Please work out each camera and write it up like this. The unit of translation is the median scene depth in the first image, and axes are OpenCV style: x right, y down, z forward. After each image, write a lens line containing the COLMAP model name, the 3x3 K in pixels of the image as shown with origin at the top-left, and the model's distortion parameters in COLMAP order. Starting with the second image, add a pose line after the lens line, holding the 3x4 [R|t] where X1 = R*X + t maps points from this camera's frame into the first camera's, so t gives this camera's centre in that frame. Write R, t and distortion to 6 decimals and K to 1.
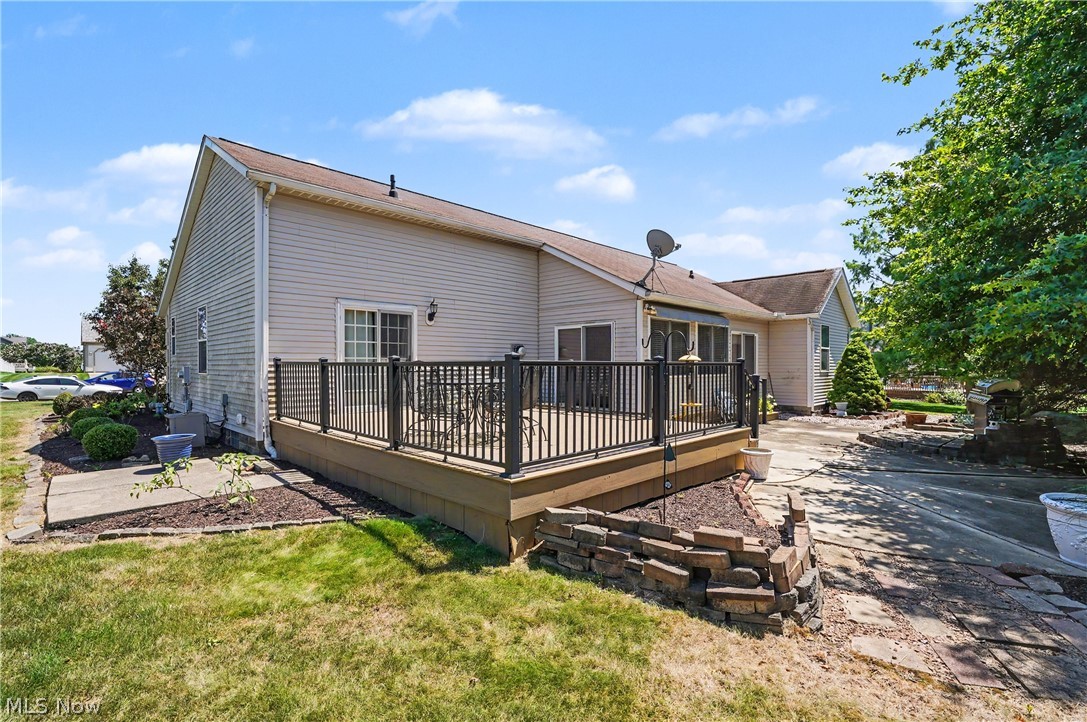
lens RADIAL K [[499.9, 0, 542.9], [0, 499.9, 363.6], [0, 0, 1]] dist [-0.004411, 0.000205]
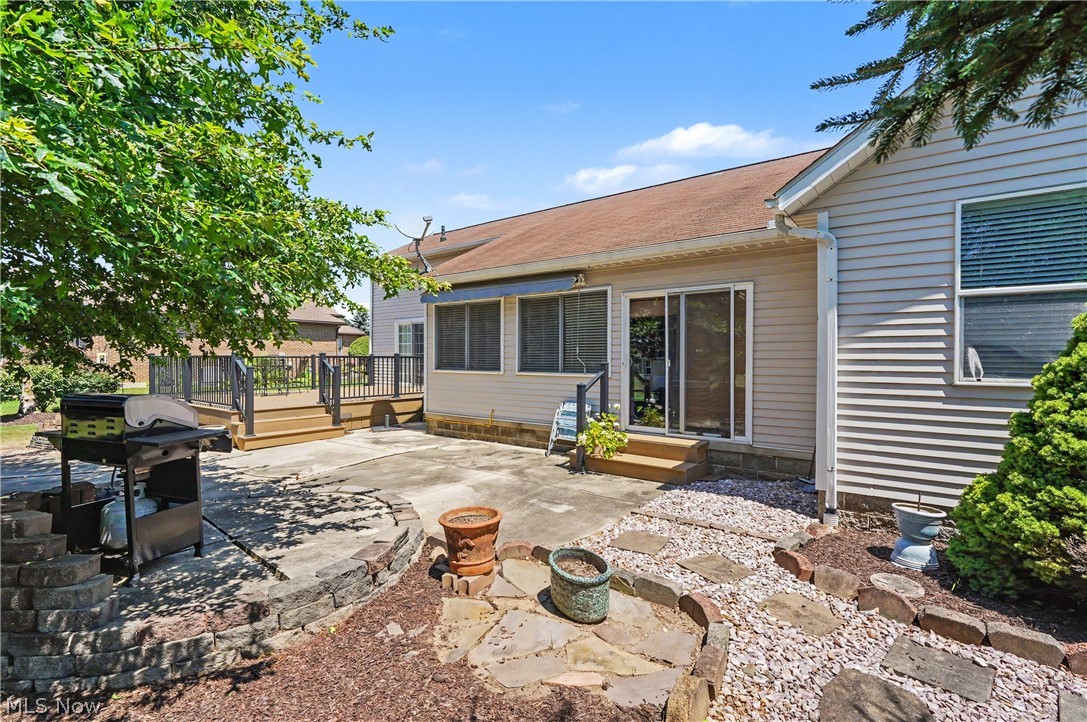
lens RADIAL K [[499.9, 0, 541.5], [0, 499.9, 361.2], [0, 0, 1]] dist [-0.004411, 0.000205]
pose [[0.137078, 0.005314, -0.990546, 1.175953], [-0.003218, 0.999983, 0.004920, 0.006907], [0.990555, 0.002513, 0.137093, 1.085379]]
